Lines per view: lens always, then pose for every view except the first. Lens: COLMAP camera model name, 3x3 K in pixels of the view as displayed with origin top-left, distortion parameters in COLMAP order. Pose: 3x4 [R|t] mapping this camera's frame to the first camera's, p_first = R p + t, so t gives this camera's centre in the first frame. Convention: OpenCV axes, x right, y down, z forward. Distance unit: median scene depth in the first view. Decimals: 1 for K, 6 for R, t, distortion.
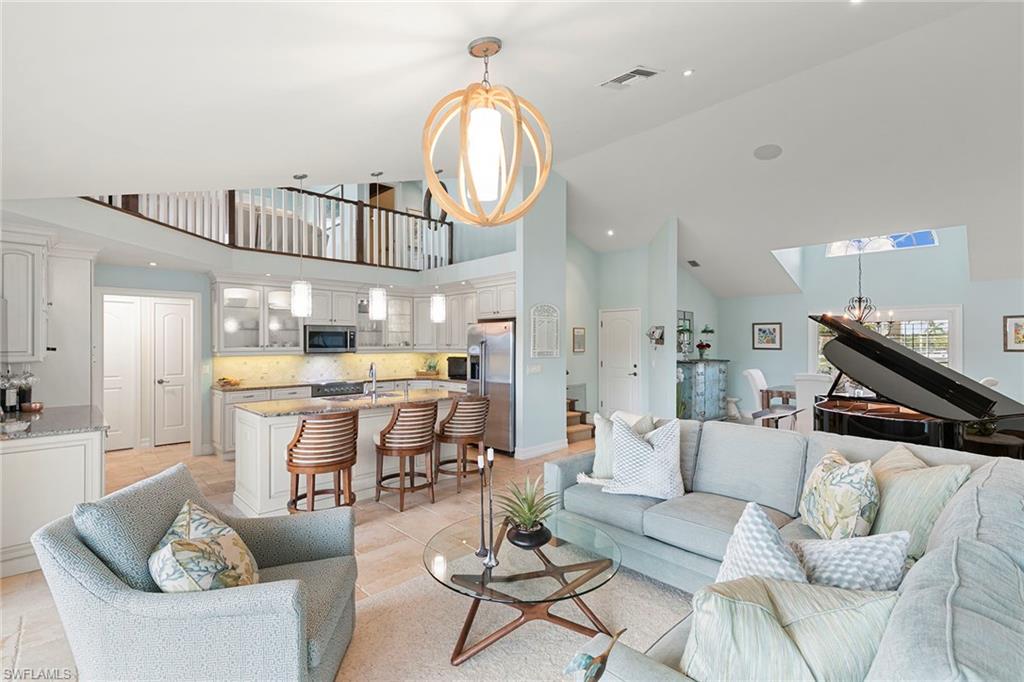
lens RADIAL K [[457.4, 0, 513.0], [0, 457.4, 345.2], [0, 0, 1]] dist [0.009497, -0.000256]
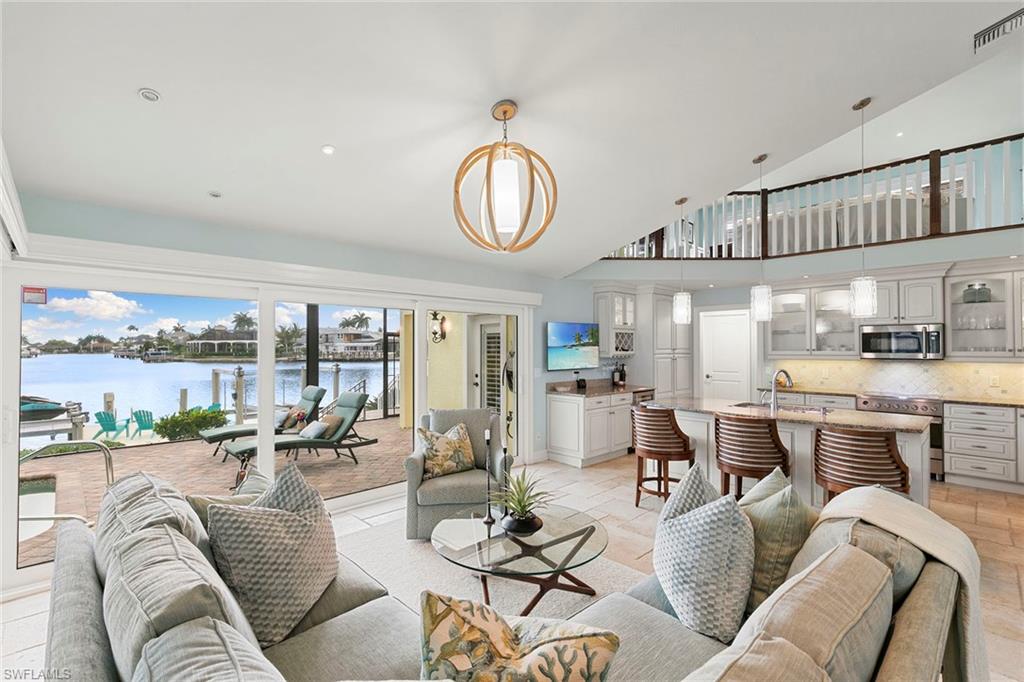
lens RADIAL K [[460.1, 0, 512.8], [0, 460.1, 340.9], [0, 0, 1]] dist [0.007590, 0.000383]
pose [[0.002800, -0.013443, -0.999906, 0.411804], [-0.004396, 0.999900, -0.013456, -0.001063], [0.999986, 0.004434, 0.002741, 0.348944]]
